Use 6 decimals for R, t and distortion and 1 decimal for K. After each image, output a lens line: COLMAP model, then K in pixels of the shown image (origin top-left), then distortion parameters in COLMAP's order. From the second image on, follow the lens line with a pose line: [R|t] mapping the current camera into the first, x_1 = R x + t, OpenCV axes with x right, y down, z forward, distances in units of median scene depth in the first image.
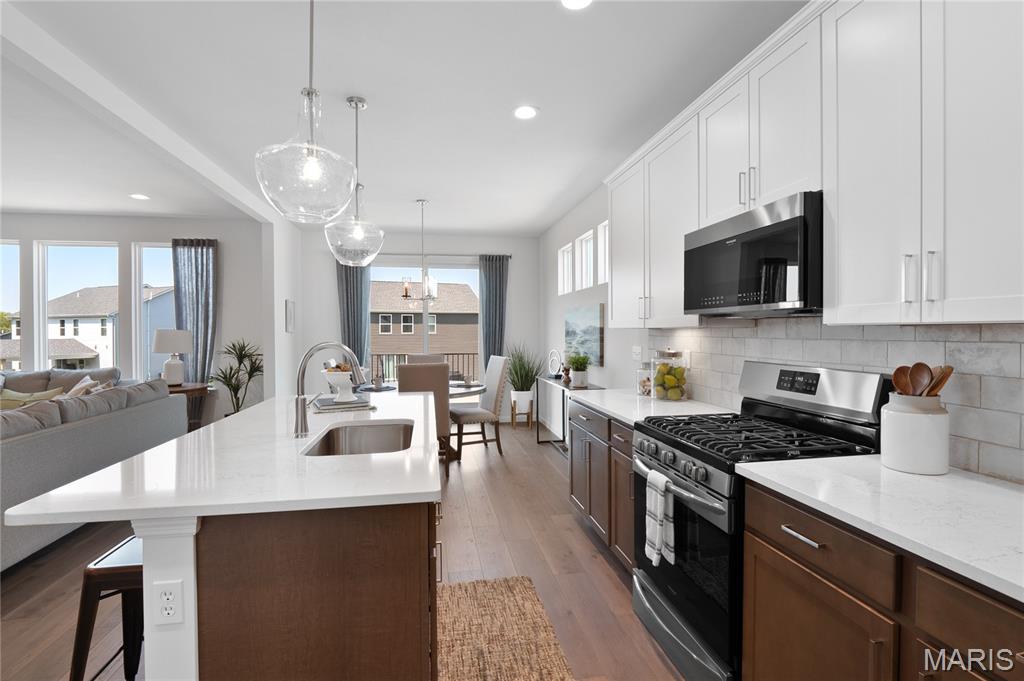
lens RADIAL K [[491.9, 0, 513.9], [0, 491.9, 337.4], [0, 0, 1]] dist [-0.014498, -0.001311]
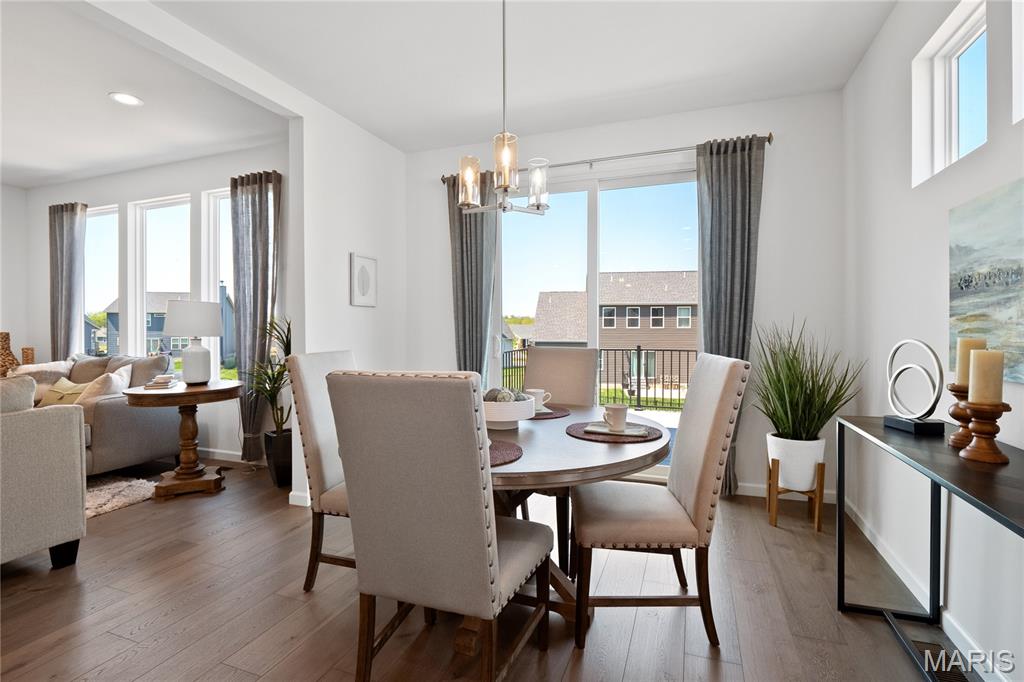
lens RADIAL K [[491.9, 0, 501.9], [0, 491.9, 331.4], [0, 0, 1]] dist [-0.014498, -0.001311]
pose [[0.856613, 0.005945, -0.515925, 0.016546], [-0.008669, 0.999958, -0.002871, 0.019697], [0.515886, 0.006932, 0.856629, 0.505104]]
